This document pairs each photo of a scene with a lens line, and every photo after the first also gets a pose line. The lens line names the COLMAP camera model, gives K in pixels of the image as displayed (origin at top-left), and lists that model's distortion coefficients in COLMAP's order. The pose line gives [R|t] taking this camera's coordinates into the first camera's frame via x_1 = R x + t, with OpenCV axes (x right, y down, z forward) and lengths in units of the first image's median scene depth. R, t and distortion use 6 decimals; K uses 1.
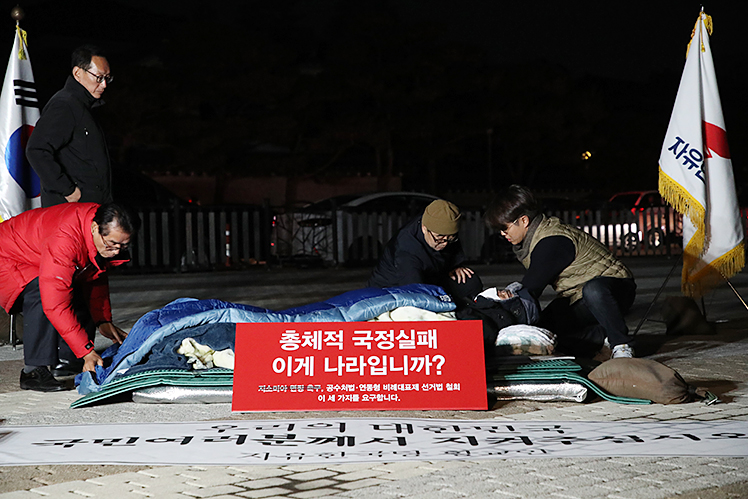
lens RADIAL K [[1456.2, 0, 369.7], [0, 1456.2, 246.9], [0, 0, 1]] dist [0.437001, 0.000000]
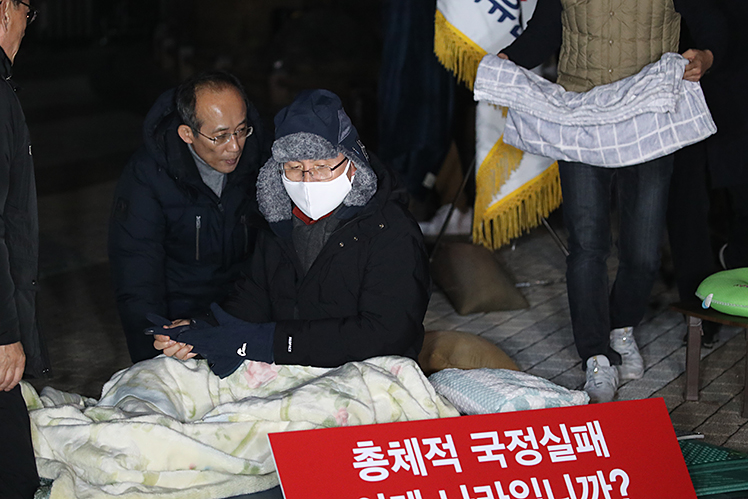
lens RADIAL K [[2818.4, 0, 374.6], [0, 2818.4, 250.0], [0, 0, 1]] dist [0.076012, 0.000000]
pose [[0.874960, -0.040375, 0.482509, -0.541133], [-0.009178, 0.994955, 0.099899, -0.113129], [-0.484109, -0.091836, 0.870175, 0.127104]]
